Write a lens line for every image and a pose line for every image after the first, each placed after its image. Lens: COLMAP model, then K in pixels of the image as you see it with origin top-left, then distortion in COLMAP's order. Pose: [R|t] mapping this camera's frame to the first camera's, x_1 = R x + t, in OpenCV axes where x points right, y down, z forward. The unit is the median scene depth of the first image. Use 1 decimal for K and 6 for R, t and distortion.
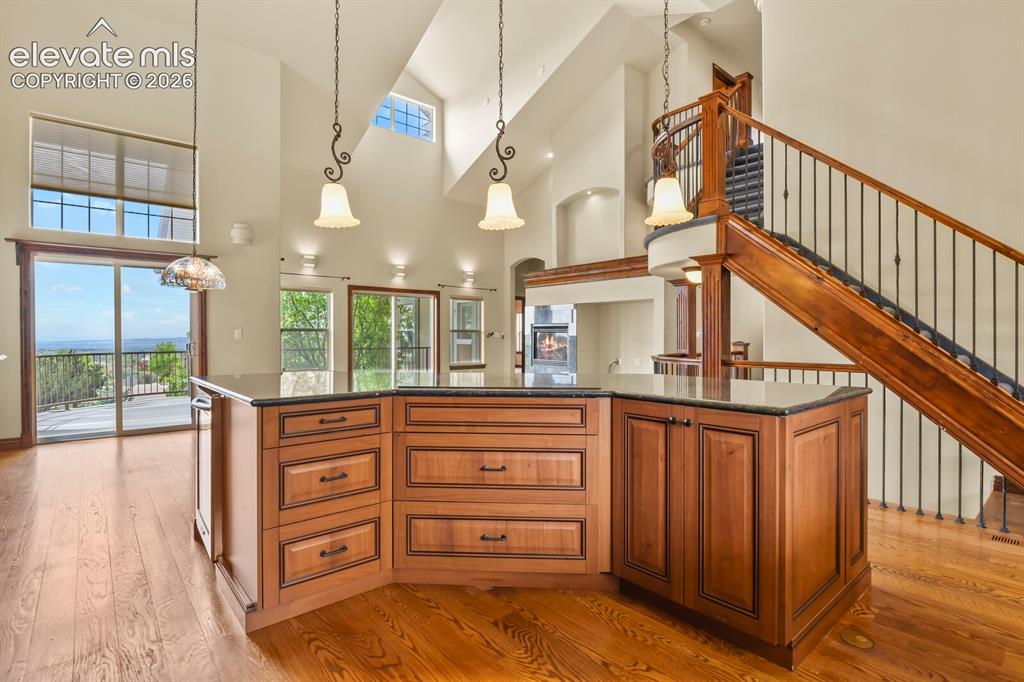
lens RADIAL K [[501.7, 0, 505.0], [0, 501.7, 341.0], [0, 0, 1]] dist [-0.006935, -0.008006]
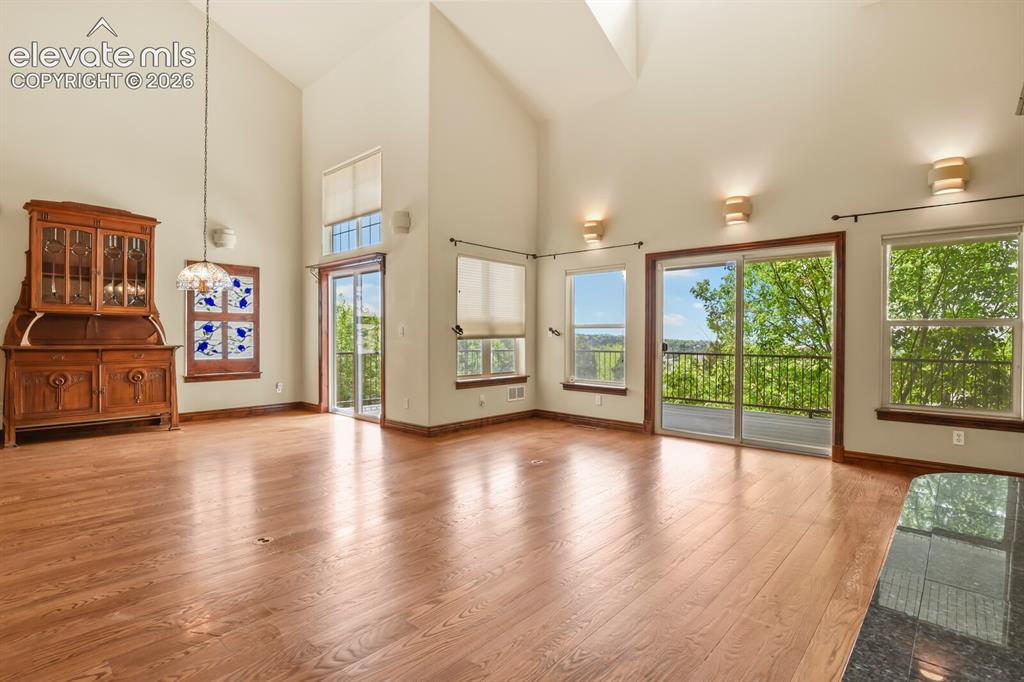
lens RADIAL K [[501.7, 0, 520.1], [0, 501.7, 338.9], [0, 0, 1]] dist [-0.006935, -0.008006]
pose [[0.135895, 0.009186, -0.990681, 0.307812], [-0.013854, 0.999877, 0.007371, -0.008199], [0.990626, 0.012723, 0.136005, 0.814448]]
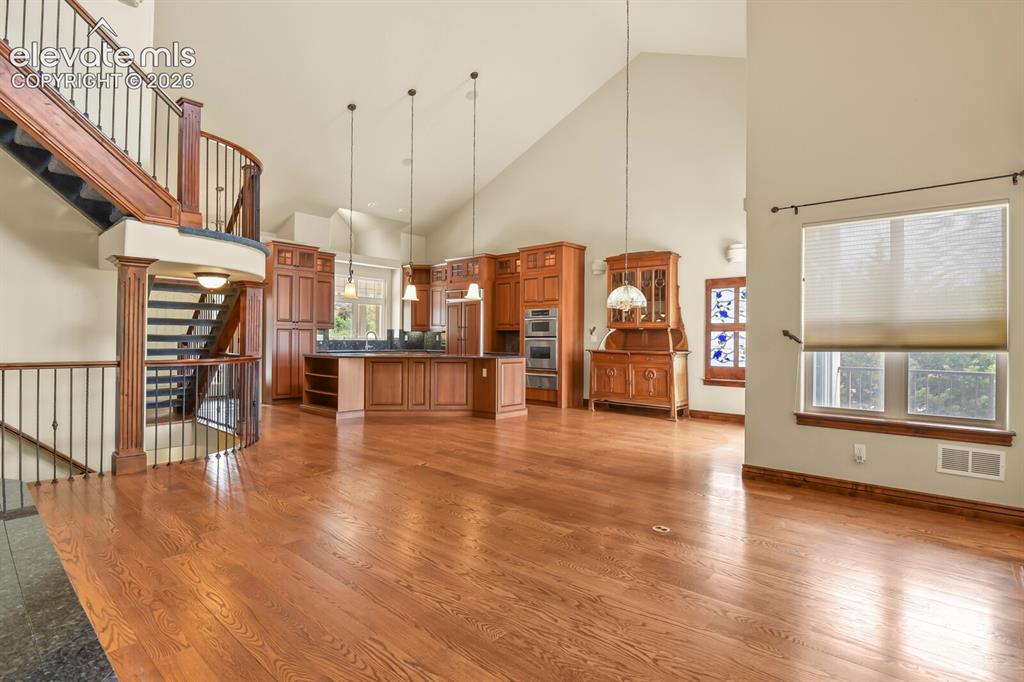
lens RADIAL K [[501.7, 0, 513.7], [0, 501.7, 338.6], [0, 0, 1]] dist [-0.006935, -0.008006]
pose [[-0.990194, -0.010666, -0.139291, -0.057174], [-0.011509, 0.999920, 0.005246, -0.011549], [0.139224, 0.006798, -0.990238, 1.242816]]
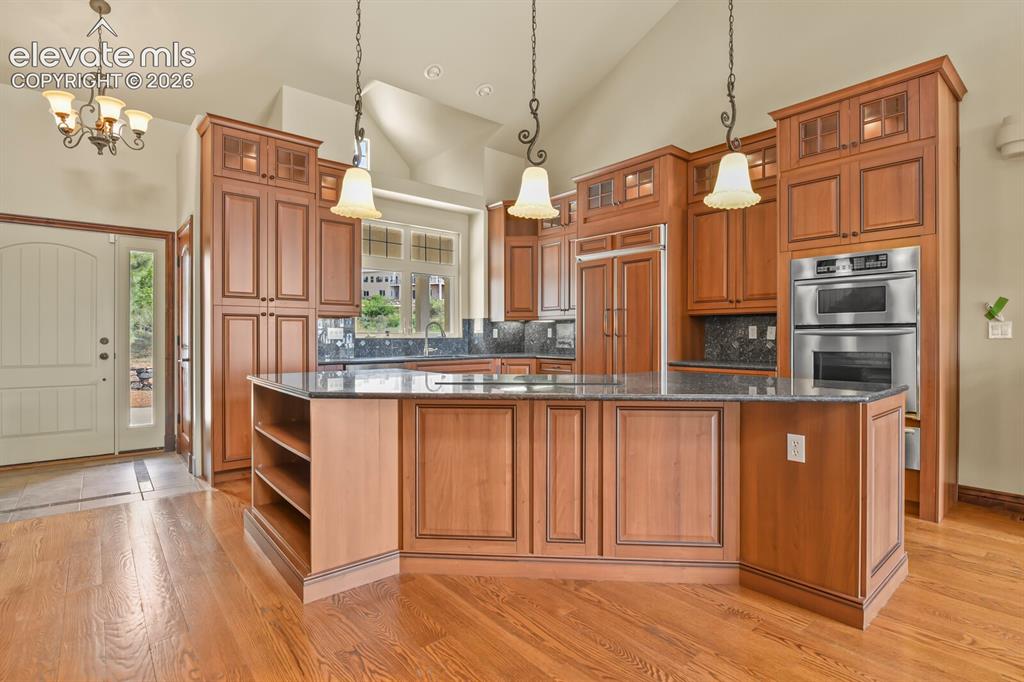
lens RADIAL K [[501.7, 0, 517.5], [0, 501.7, 338.1], [0, 0, 1]] dist [-0.006935, -0.008006]
pose [[-0.999984, -0.002045, -0.005280, 0.012575], [-0.002110, 0.999922, 0.012346, -0.004947], [0.005255, 0.012357, -0.999910, 0.620288]]
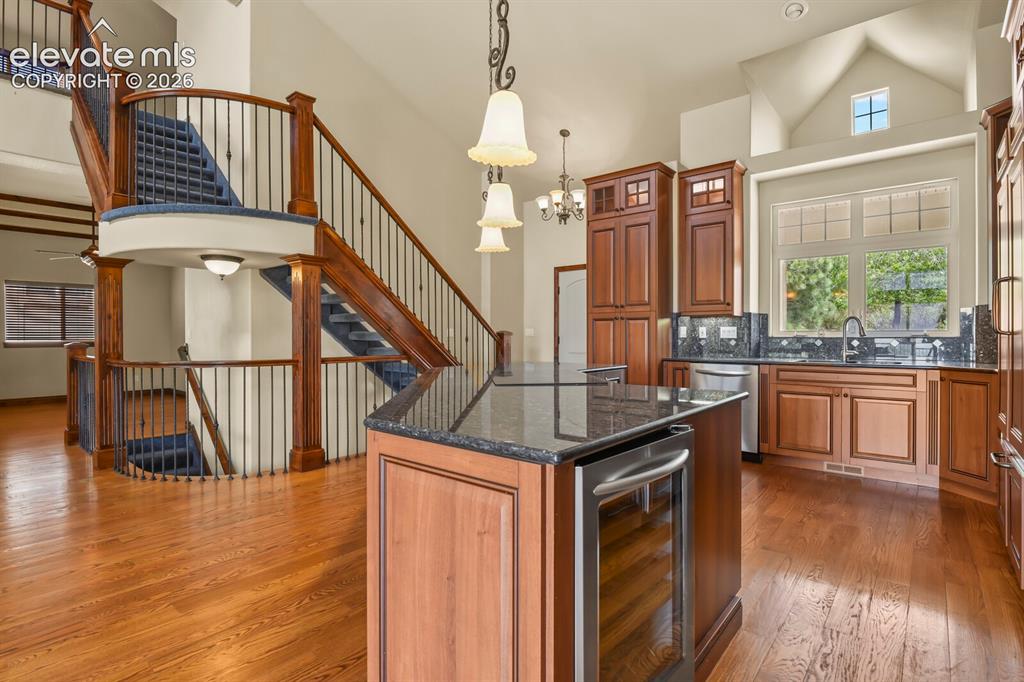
lens RADIAL K [[501.7, 0, 527.2], [0, 501.7, 340.2], [0, 0, 1]] dist [-0.006935, -0.008006]
pose [[-0.190050, -0.009716, 0.981726, -0.324717], [0.010146, 0.999878, 0.011860, -0.002768], [-0.981722, 0.012214, -0.189929, 0.366959]]
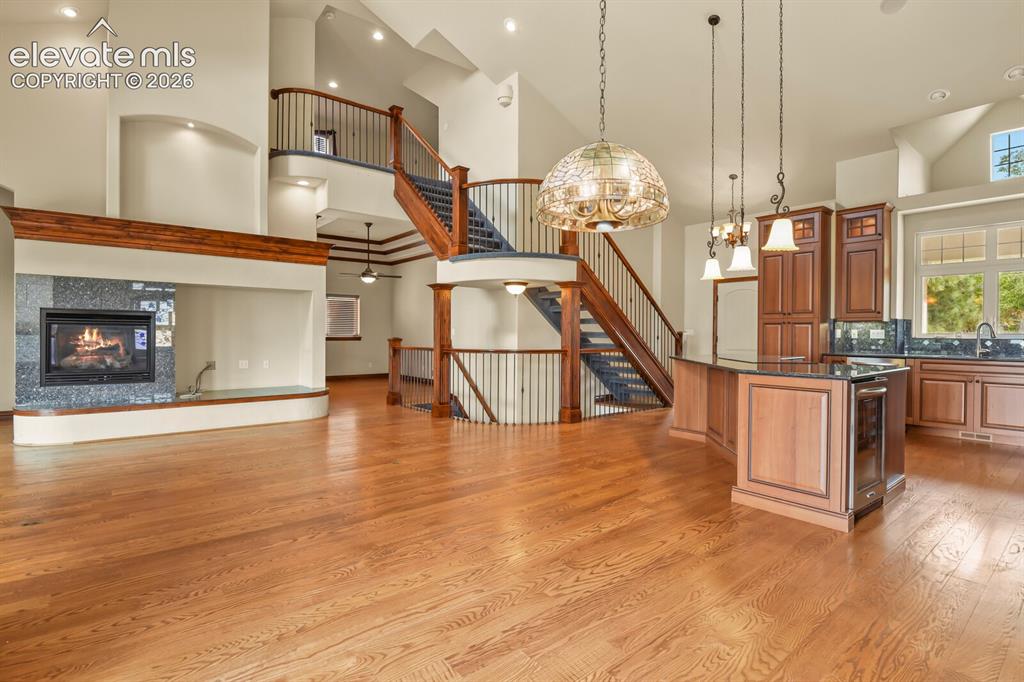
lens RADIAL K [[501.7, 0, 524.1], [0, 501.7, 339.9], [0, 0, 1]] dist [-0.006935, -0.008006]
pose [[0.002266, -0.012660, 0.999917, -0.552603], [0.003127, 0.999915, 0.012653, -0.004958], [-0.999993, 0.003099, 0.002305, 0.559866]]
